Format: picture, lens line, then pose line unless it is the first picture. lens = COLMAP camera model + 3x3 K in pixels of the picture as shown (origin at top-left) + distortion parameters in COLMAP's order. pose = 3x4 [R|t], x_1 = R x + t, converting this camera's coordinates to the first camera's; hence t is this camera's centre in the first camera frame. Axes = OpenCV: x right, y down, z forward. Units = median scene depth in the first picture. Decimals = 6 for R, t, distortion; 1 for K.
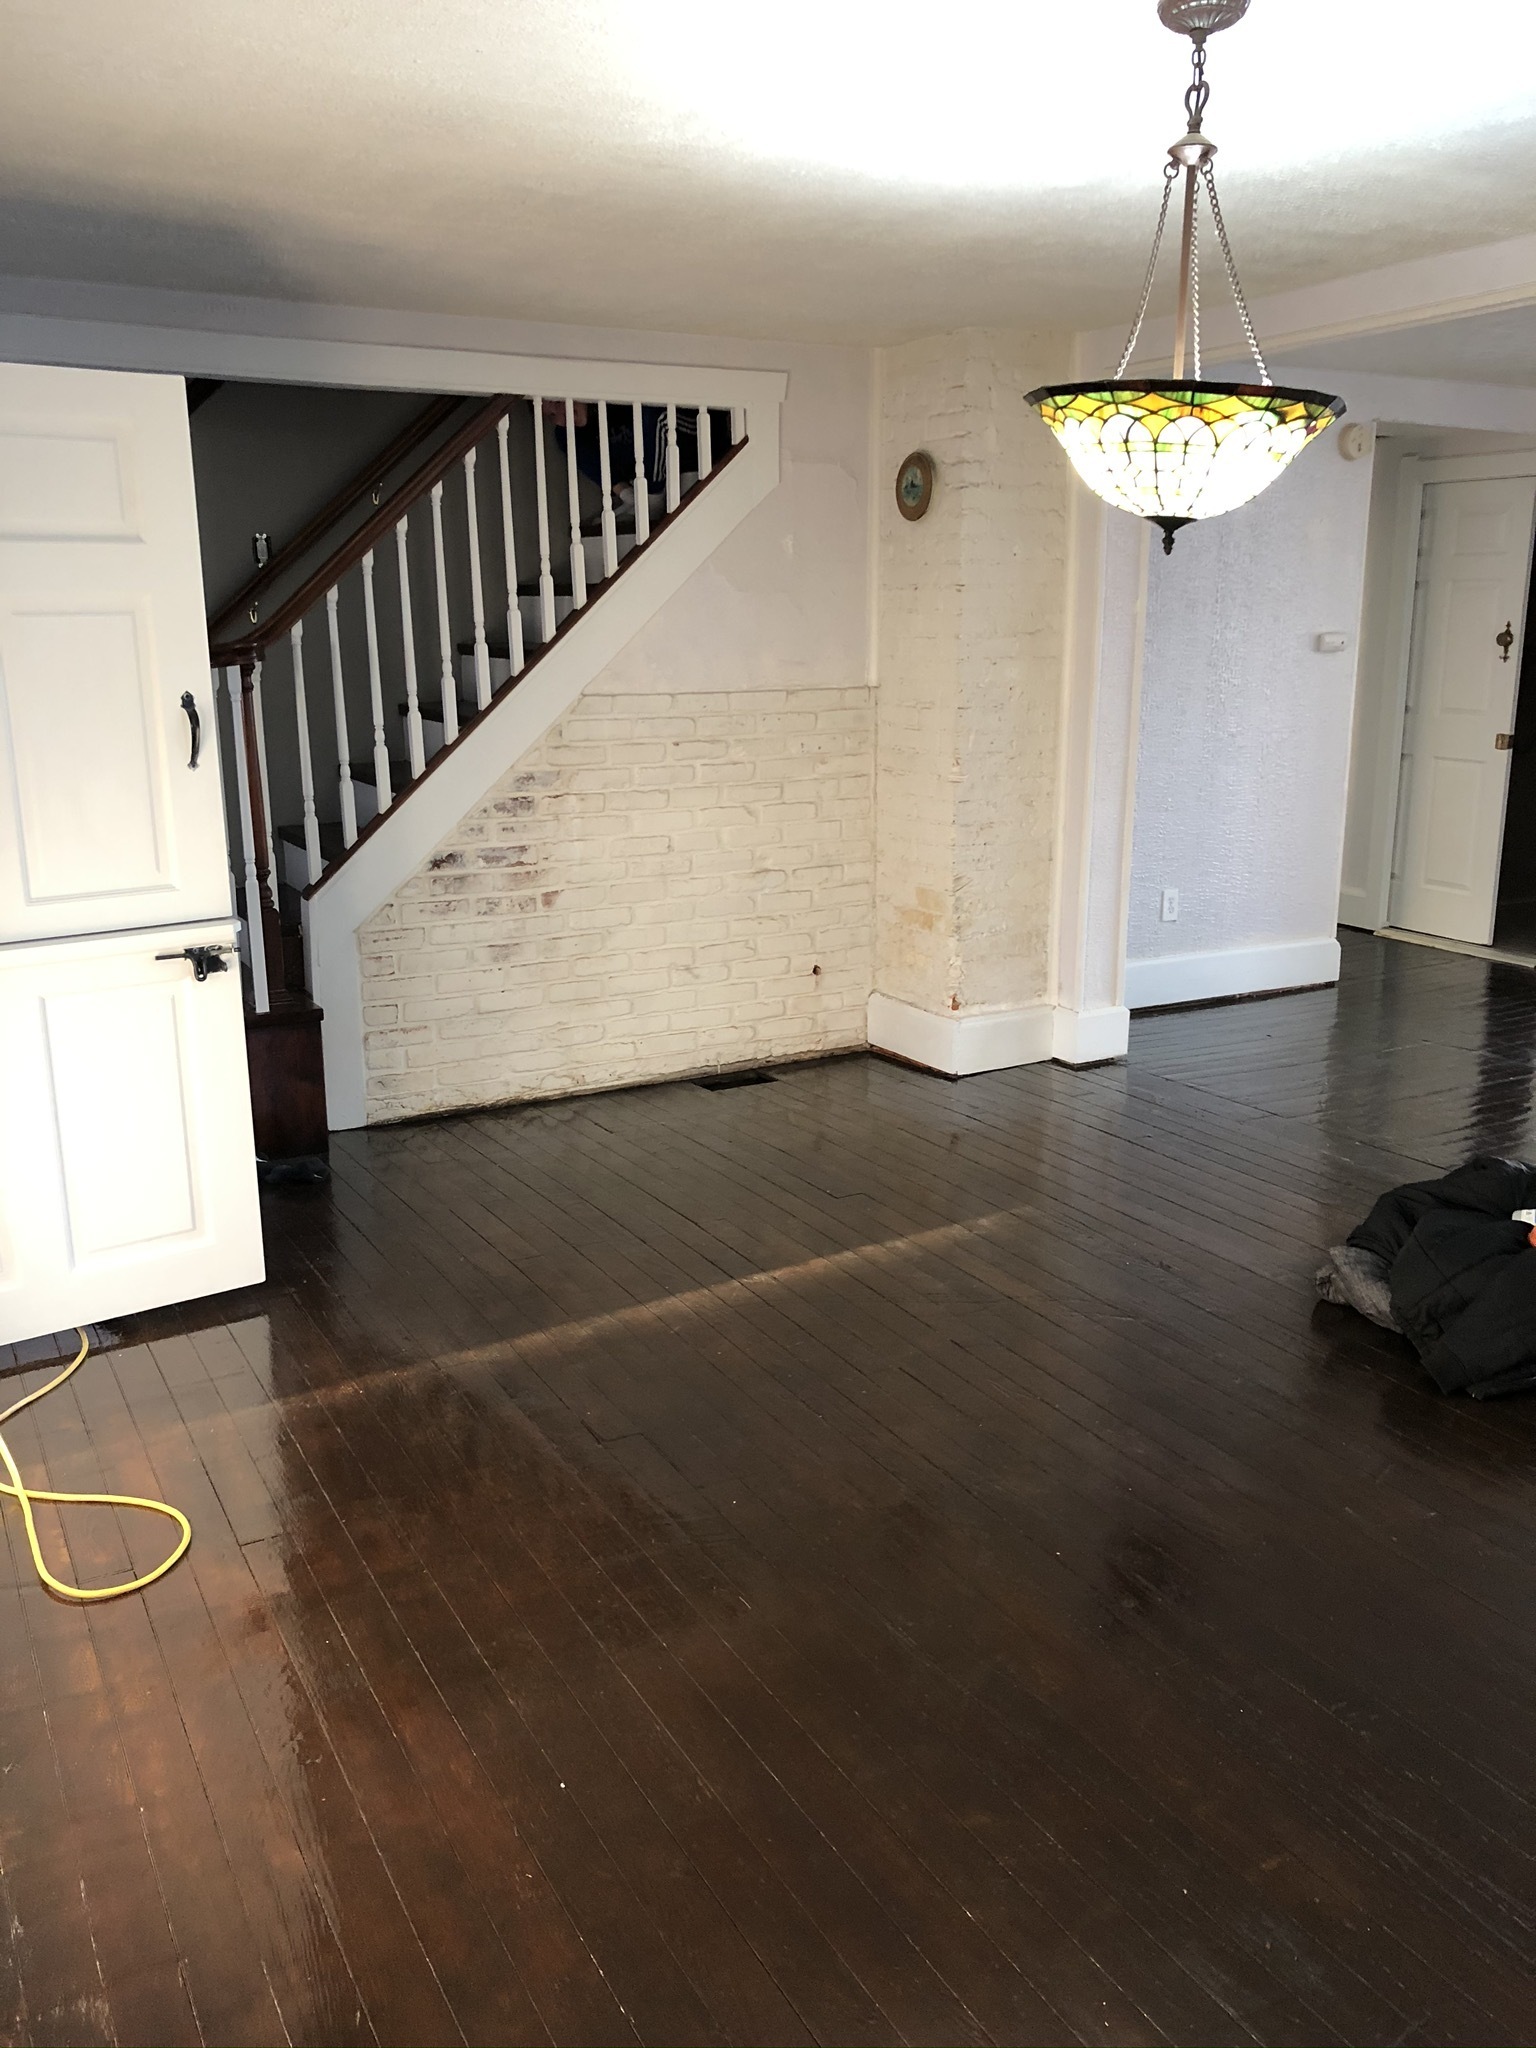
lens RADIAL K [[1691.2, 0, 768.0], [0, 1691.2, 1024.0], [0, 0, 1]] dist [0.035962, -0.000892]
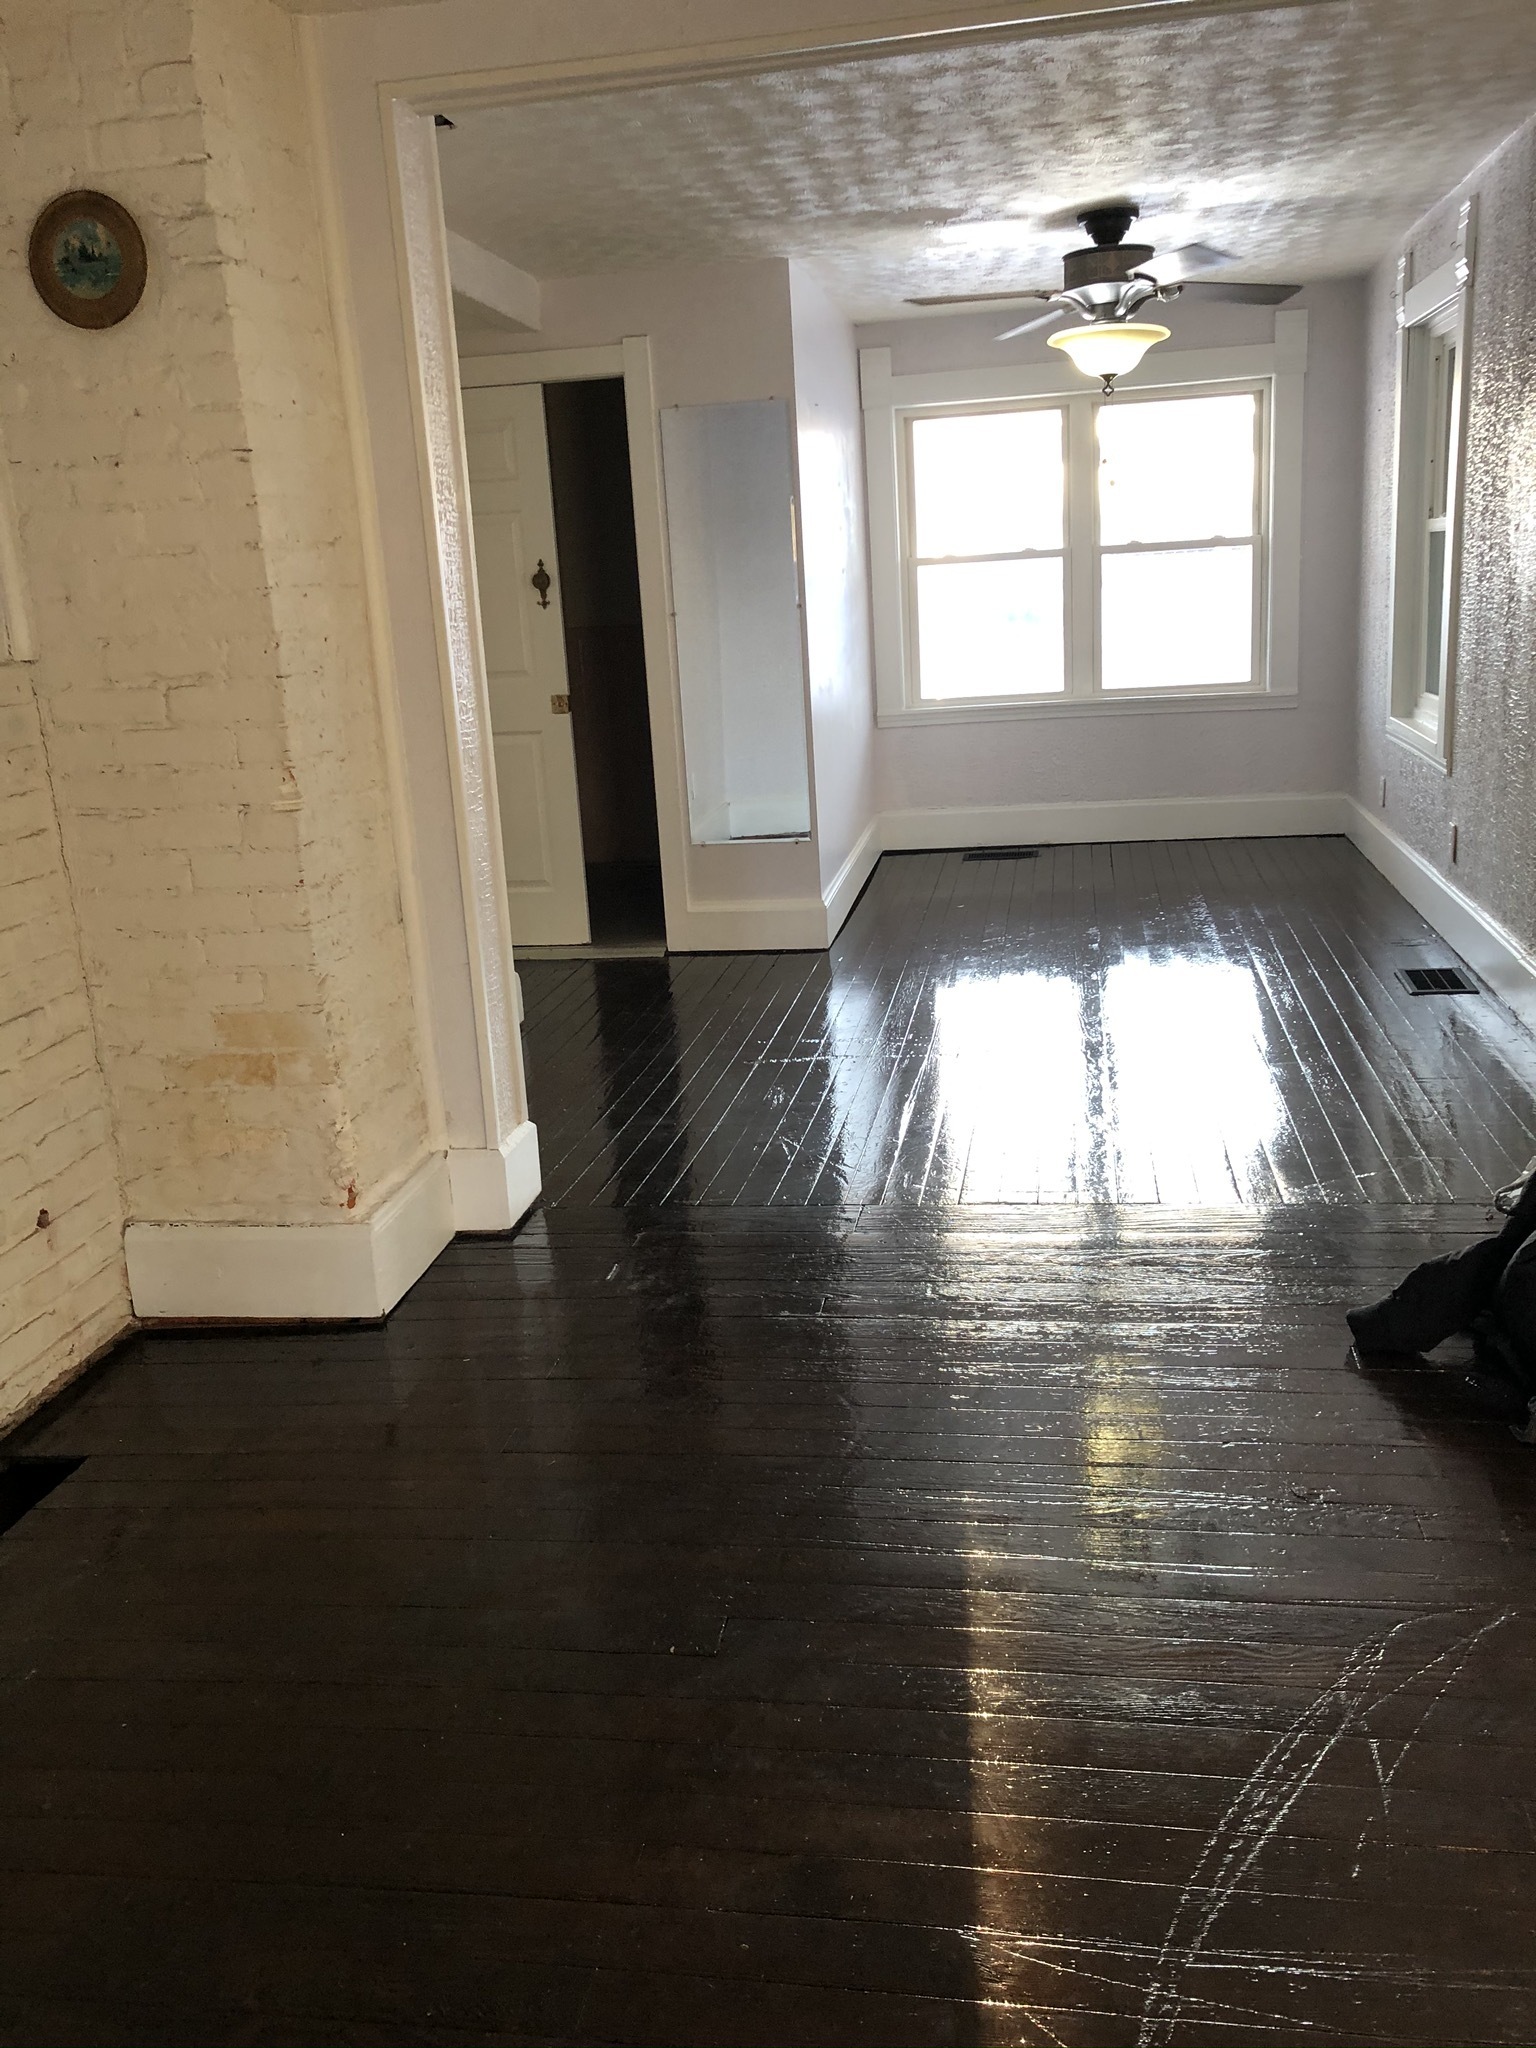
lens RADIAL K [[1725.7, 0, 765.7], [0, 1725.7, 991.4], [0, 0, 1]] dist [0.058126, 0.003270]
pose [[0.628329, -0.214819, 0.747701, -0.215937], [0.244585, 0.966931, 0.072269, -0.084032], [-0.738500, 0.137467, 0.660092, 0.490595]]
